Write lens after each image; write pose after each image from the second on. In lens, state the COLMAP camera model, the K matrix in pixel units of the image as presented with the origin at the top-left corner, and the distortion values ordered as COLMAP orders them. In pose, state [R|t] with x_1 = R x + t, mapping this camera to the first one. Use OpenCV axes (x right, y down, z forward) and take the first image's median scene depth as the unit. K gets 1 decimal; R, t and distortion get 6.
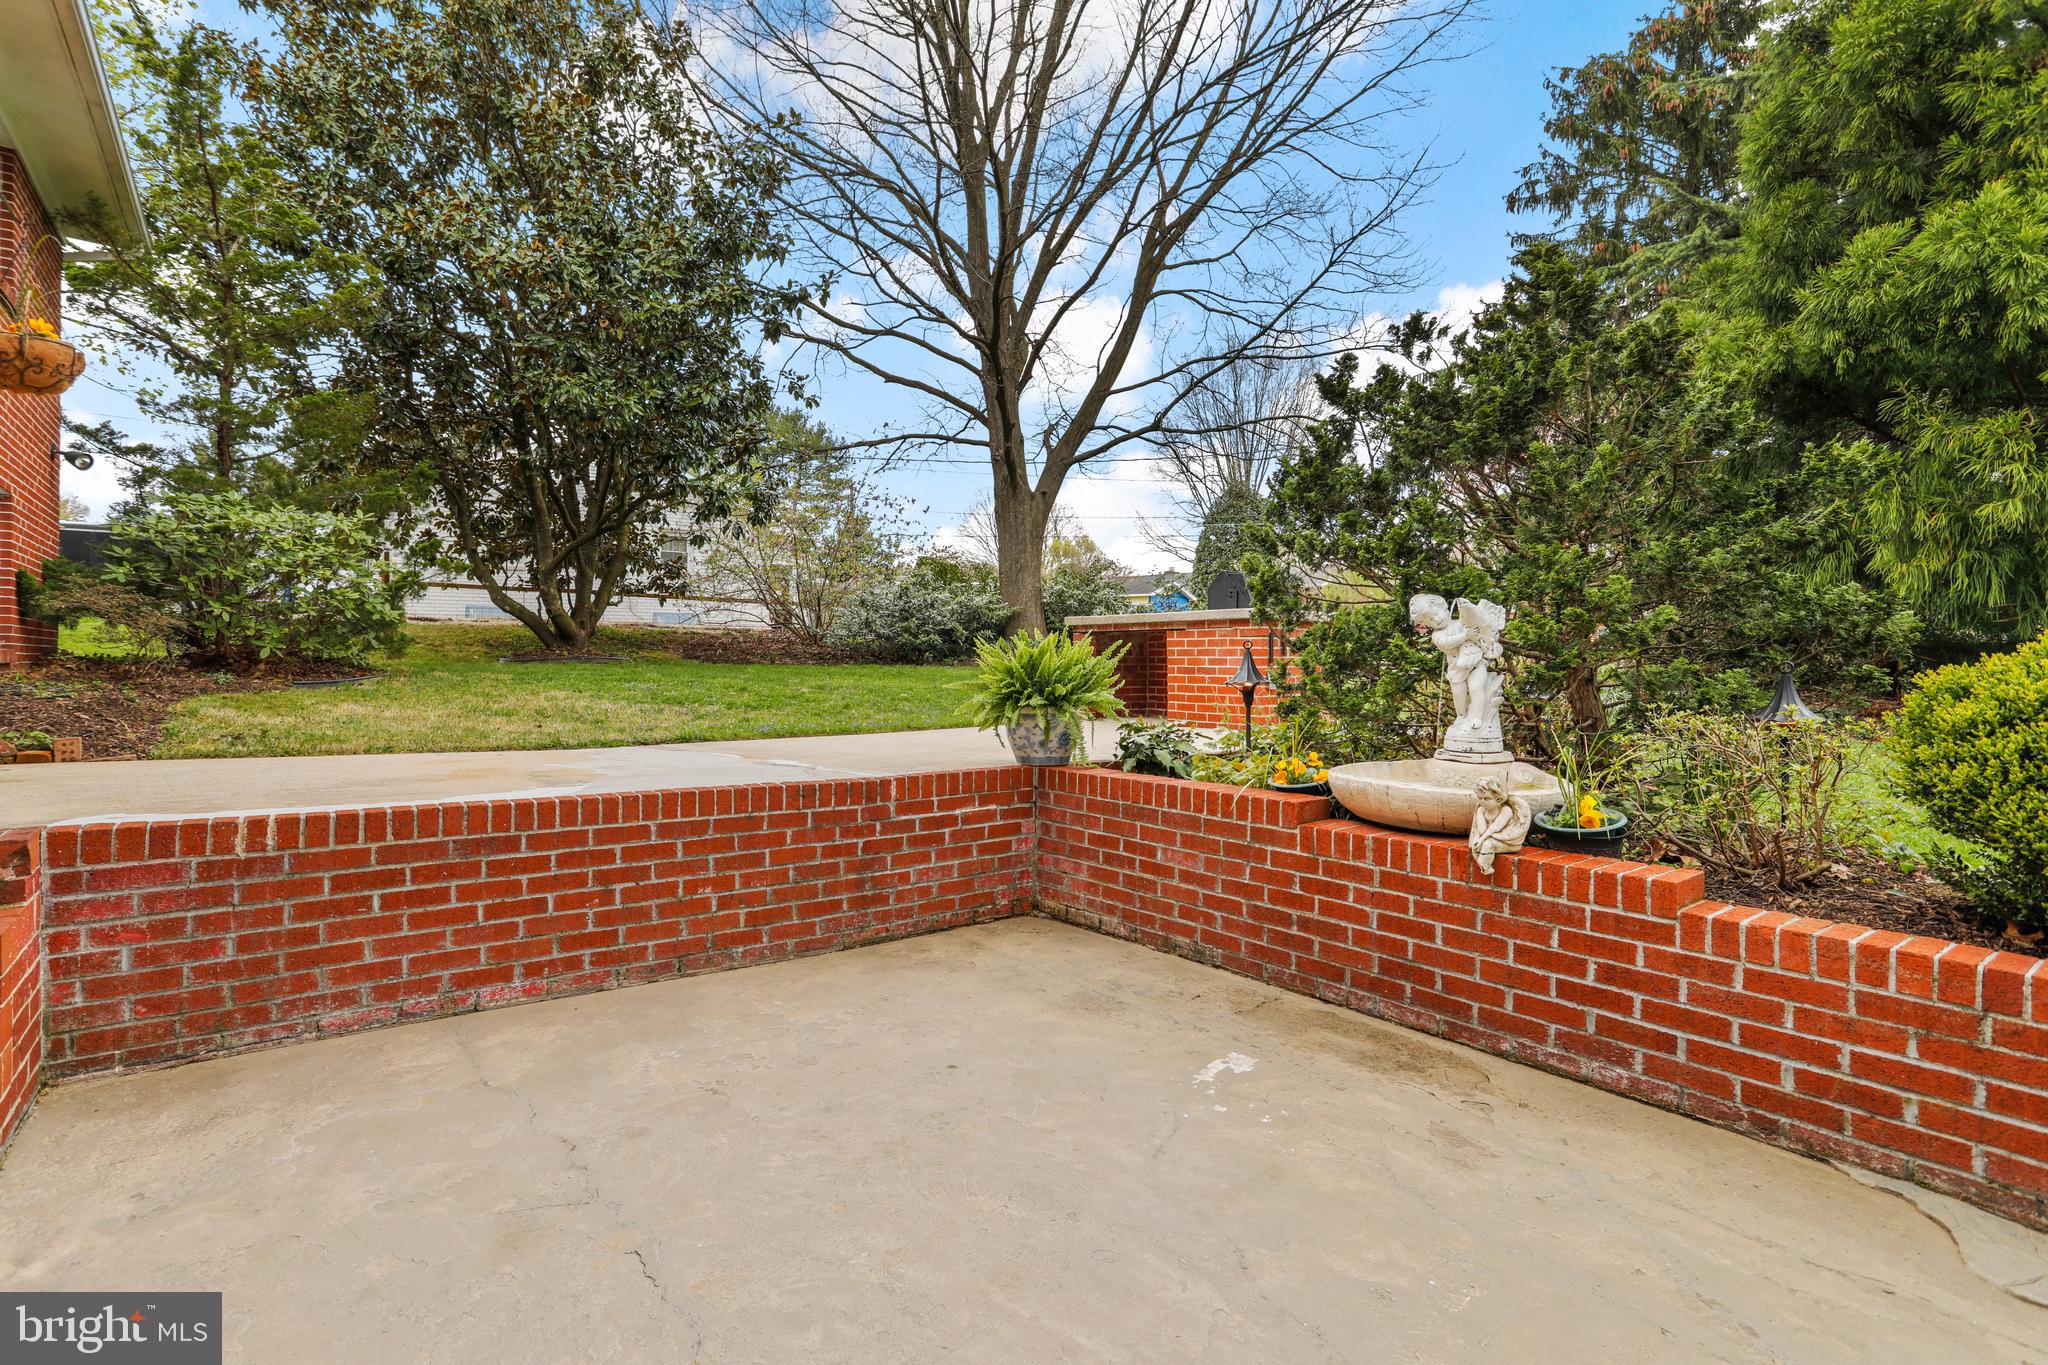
lens RADIAL K [[990.8, 0, 1012.9], [0, 990.8, 668.6], [0, 0, 1]] dist [-0.046807, 0.025762]
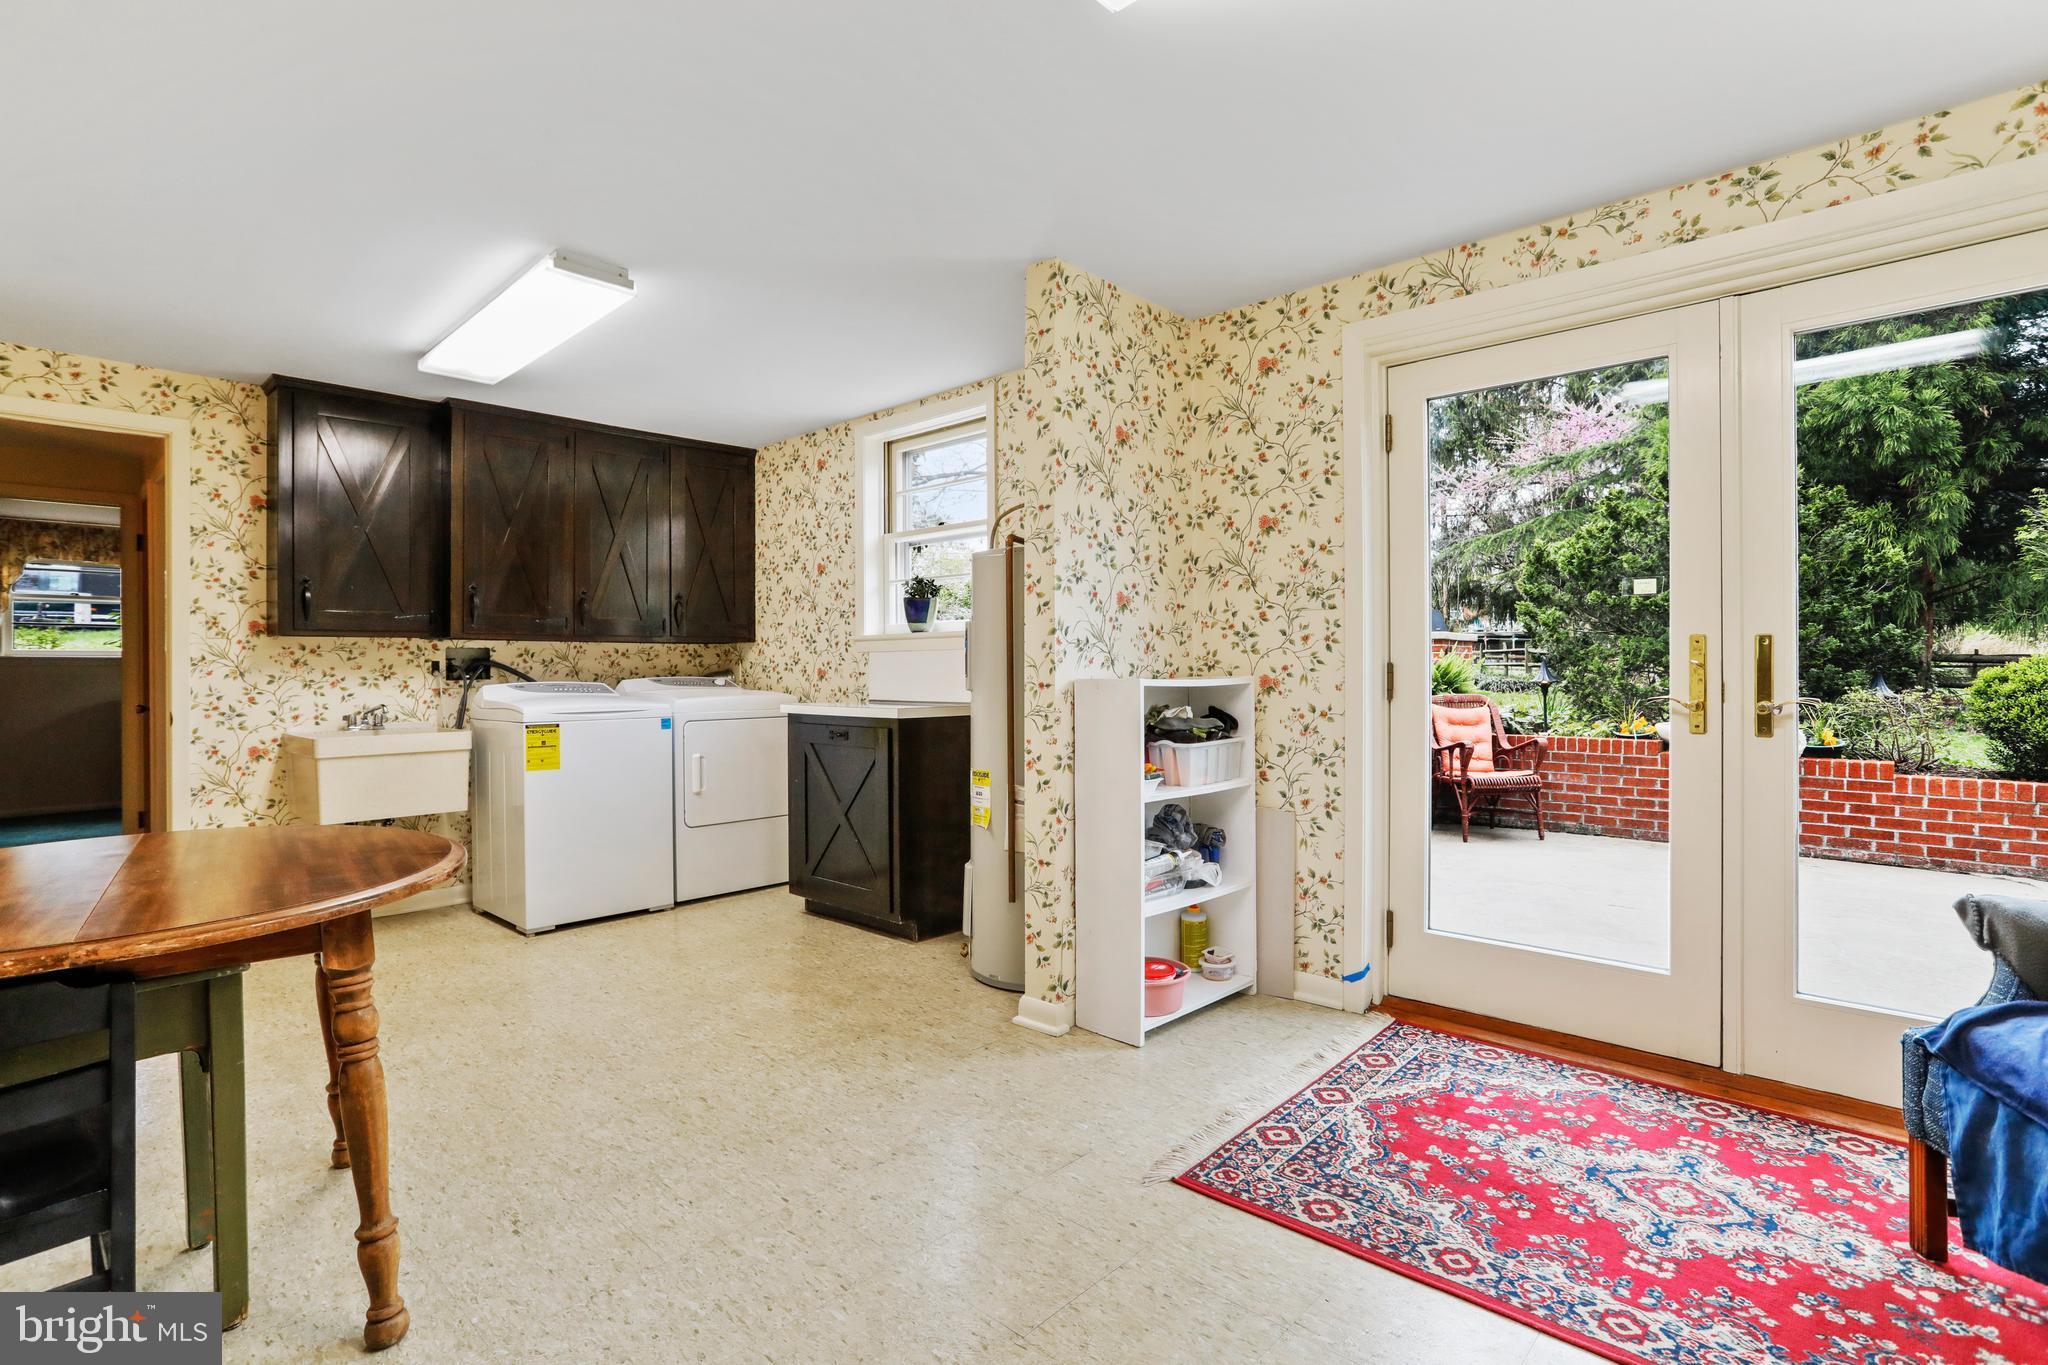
lens RADIAL K [[990.8, 0, 1012.9], [0, 990.8, 668.6], [0, 0, 1]] dist [-0.046807, 0.025762]
pose [[0.988759, -0.003801, 0.149473, -1.308069], [0.004867, 0.999965, -0.006763, 0.001706], [-0.149442, 0.007414, 0.988743, -0.724000]]
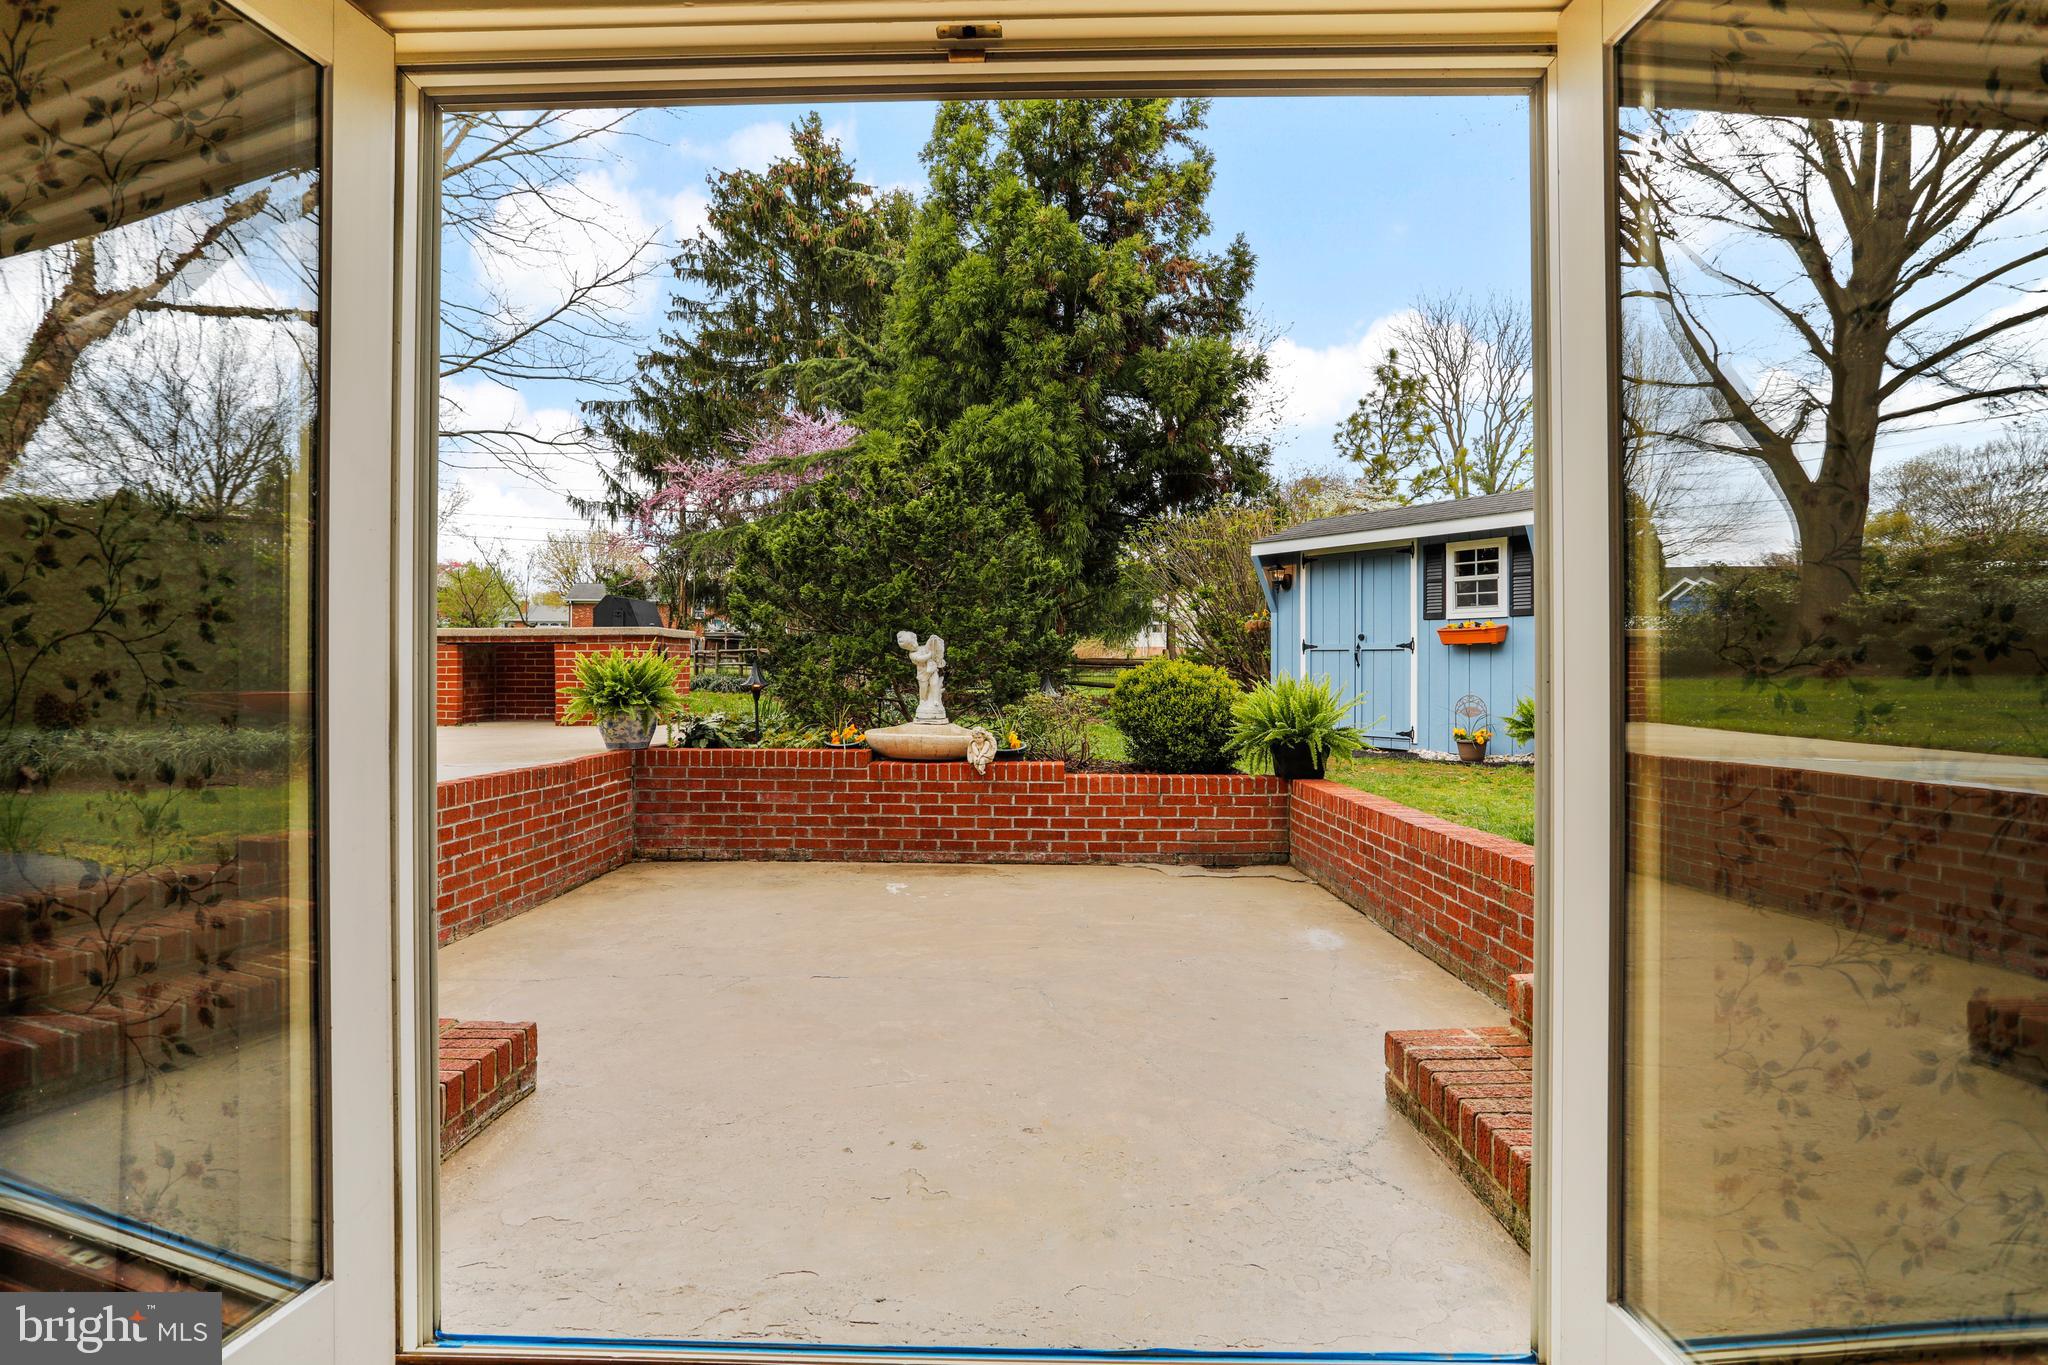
lens RADIAL K [[990.8, 0, 1012.9], [0, 990.8, 668.6], [0, 0, 1]] dist [-0.046807, 0.025762]
pose [[0.639627, -0.003001, 0.768679, -0.936346], [0.006011, 0.999981, -0.001098, -0.006036], [-0.768662, 0.005322, 0.639633, -0.322569]]
